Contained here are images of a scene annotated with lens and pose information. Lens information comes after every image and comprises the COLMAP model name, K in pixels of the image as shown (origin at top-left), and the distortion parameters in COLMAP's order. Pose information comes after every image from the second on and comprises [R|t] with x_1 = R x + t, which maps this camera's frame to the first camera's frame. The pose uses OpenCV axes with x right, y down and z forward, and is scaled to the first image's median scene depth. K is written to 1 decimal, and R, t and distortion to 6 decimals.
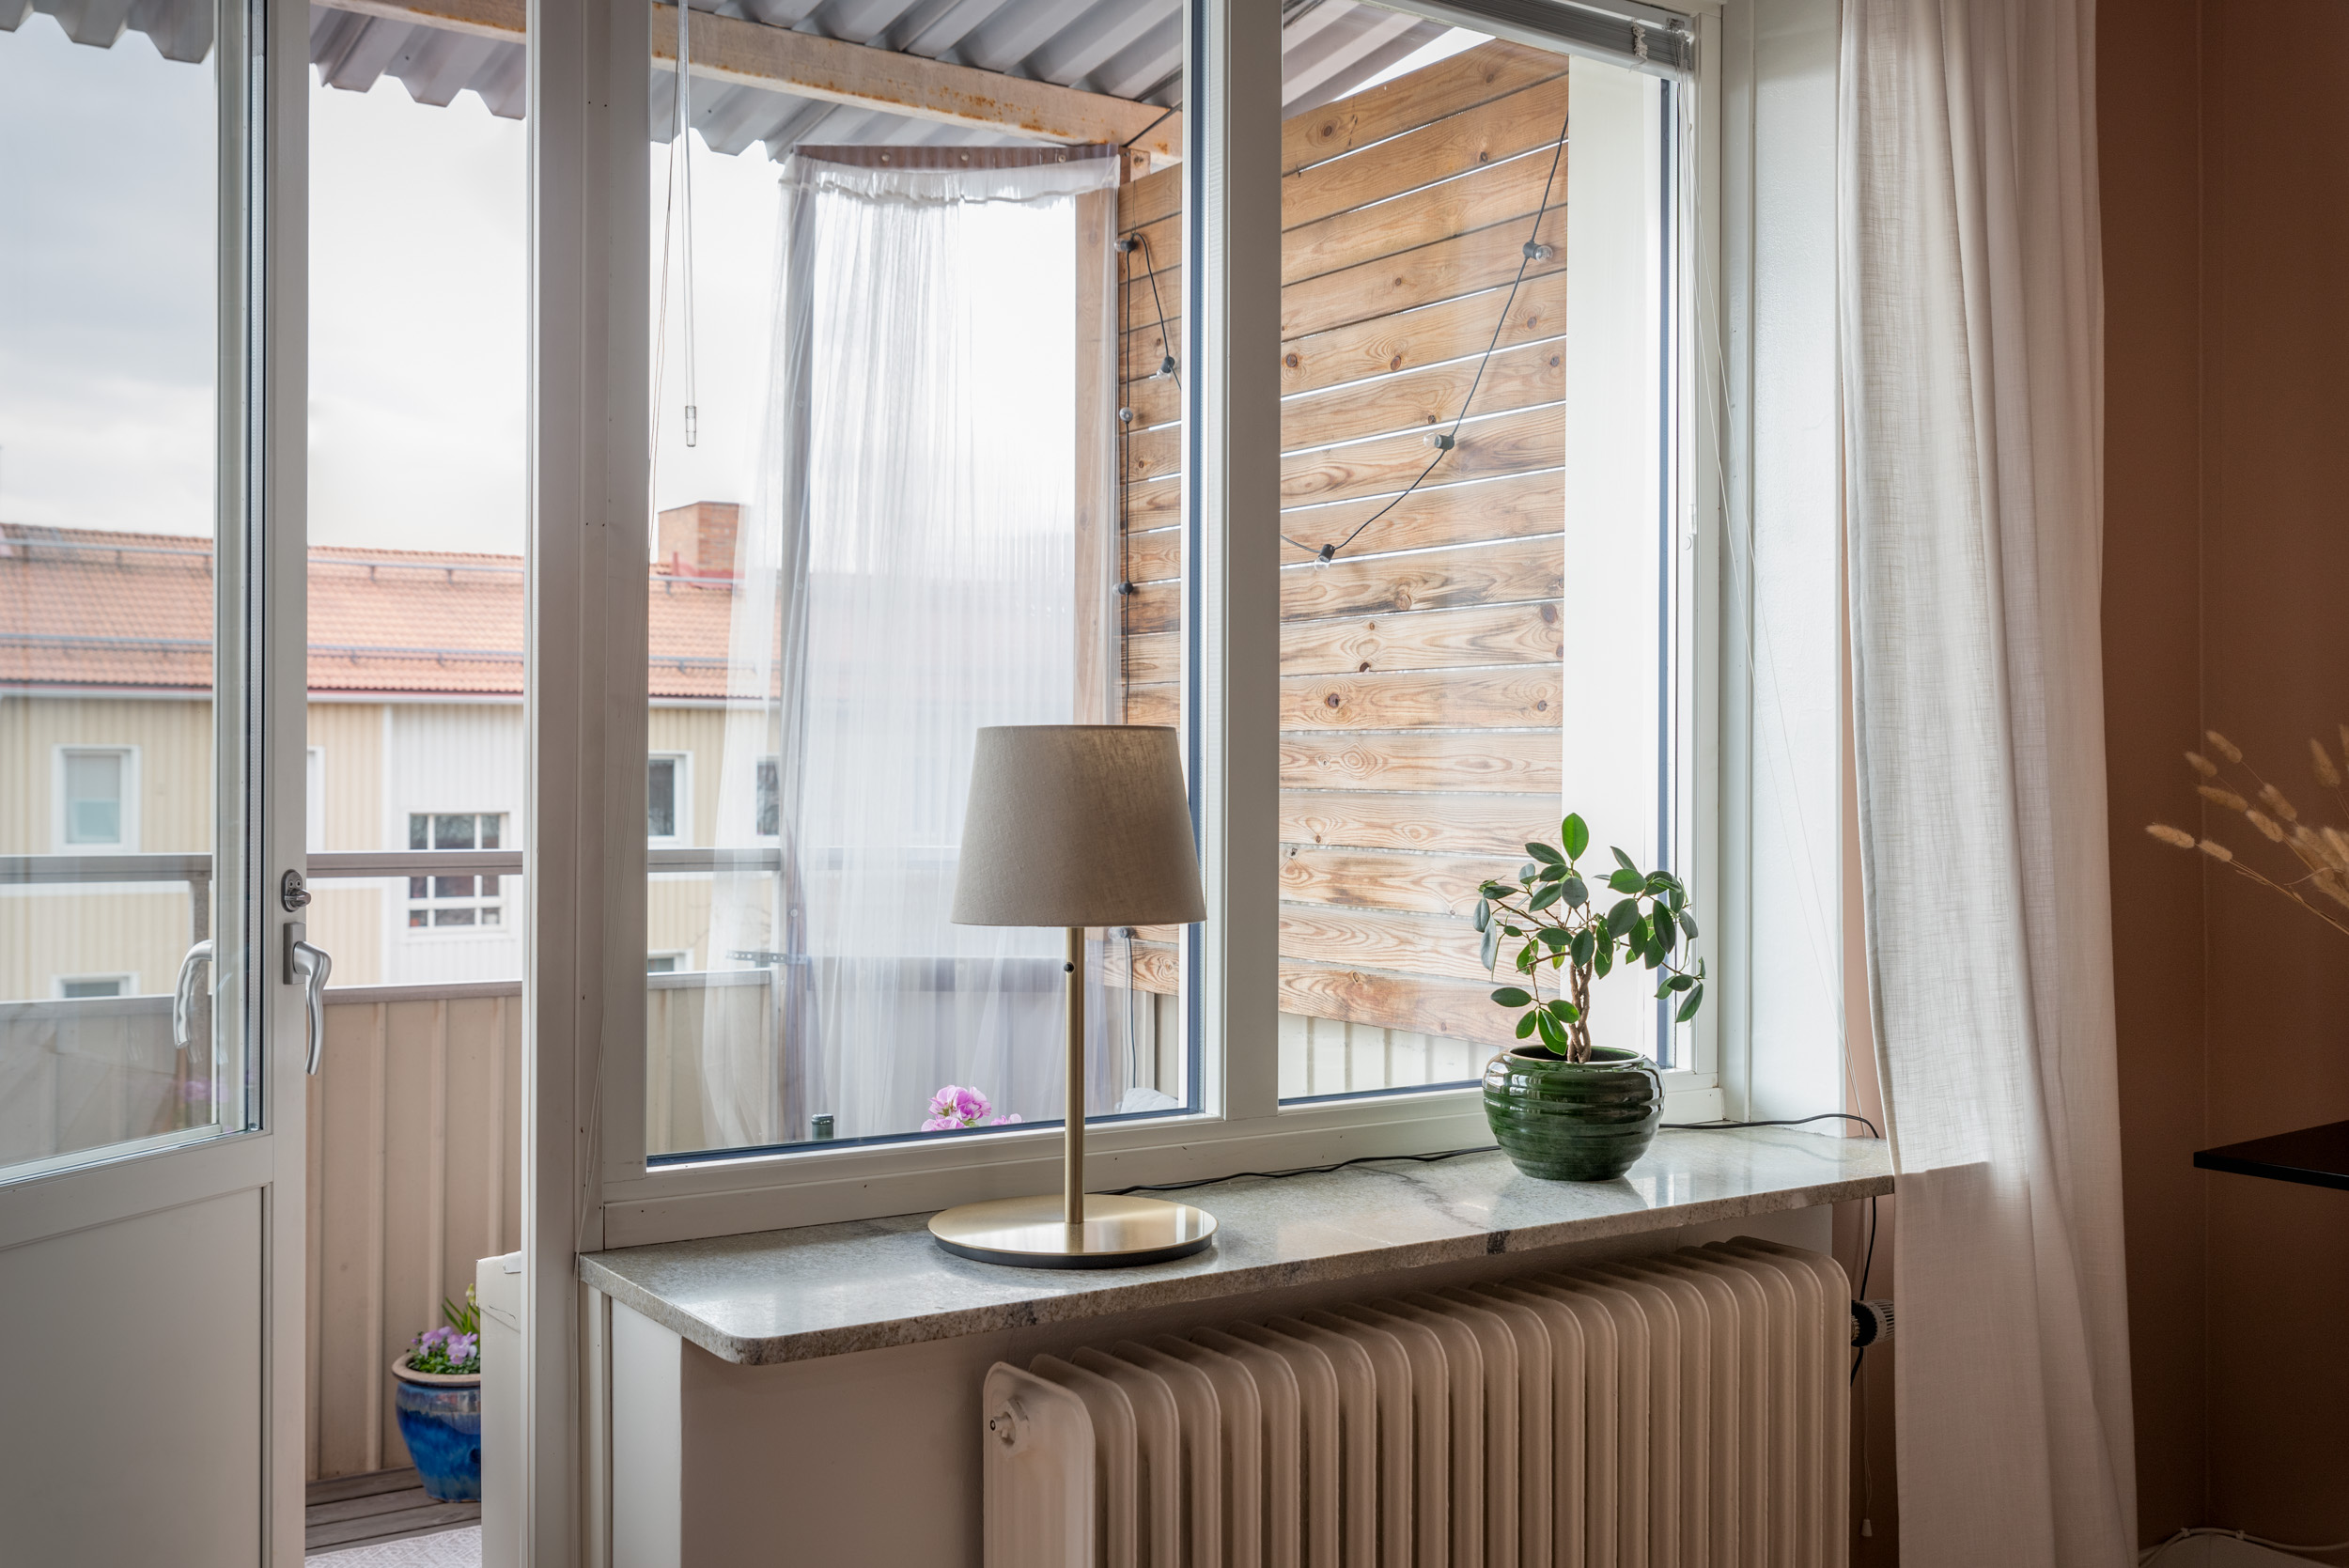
lens RADIAL K [[2313.8, 0, 1177.3], [0, 2313.8, 776.9], [0, 0, 1]] dist [-0.049561, 0.000000]
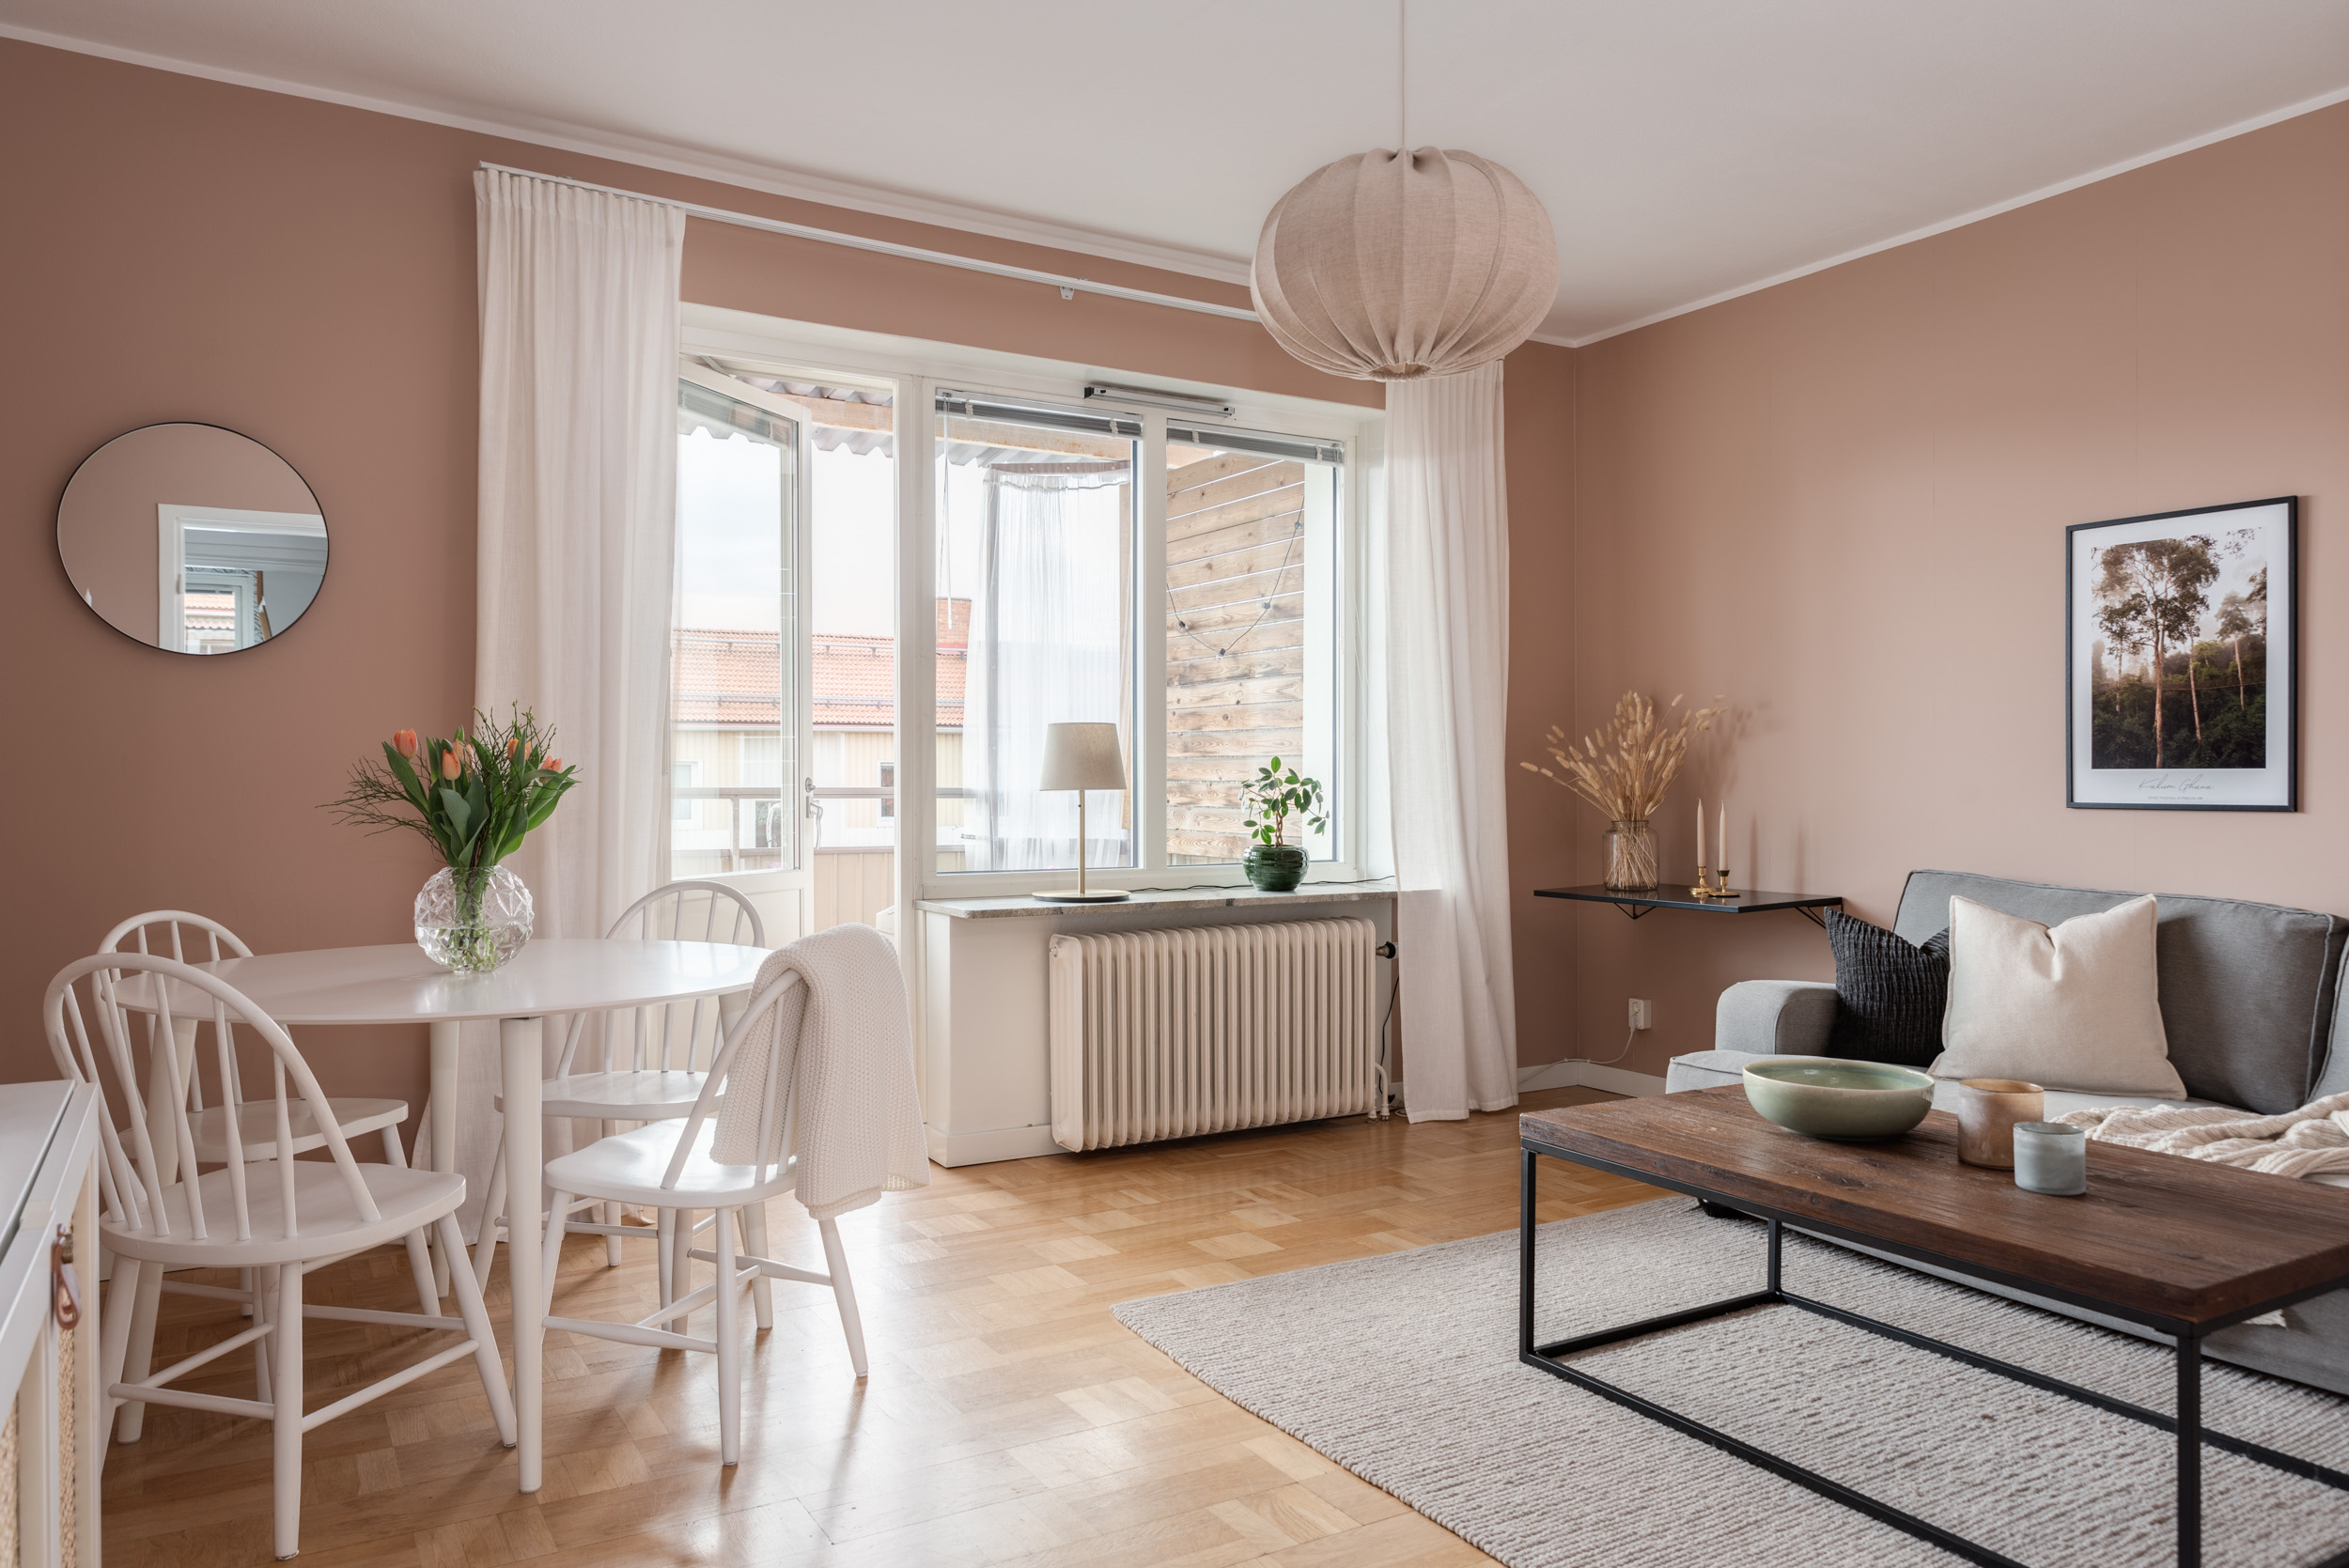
lens RADIAL K [[1633.4, 0, 1172.9], [0, 1633.4, 788.6], [0, 0, 1]] dist [0.005475, 0.013142]
pose [[0.998215, -0.003384, -0.059634, 0.164318], [0.003605, 0.999987, 0.003585, 0.046106], [0.059622, -0.003793, 0.998214, -0.896839]]
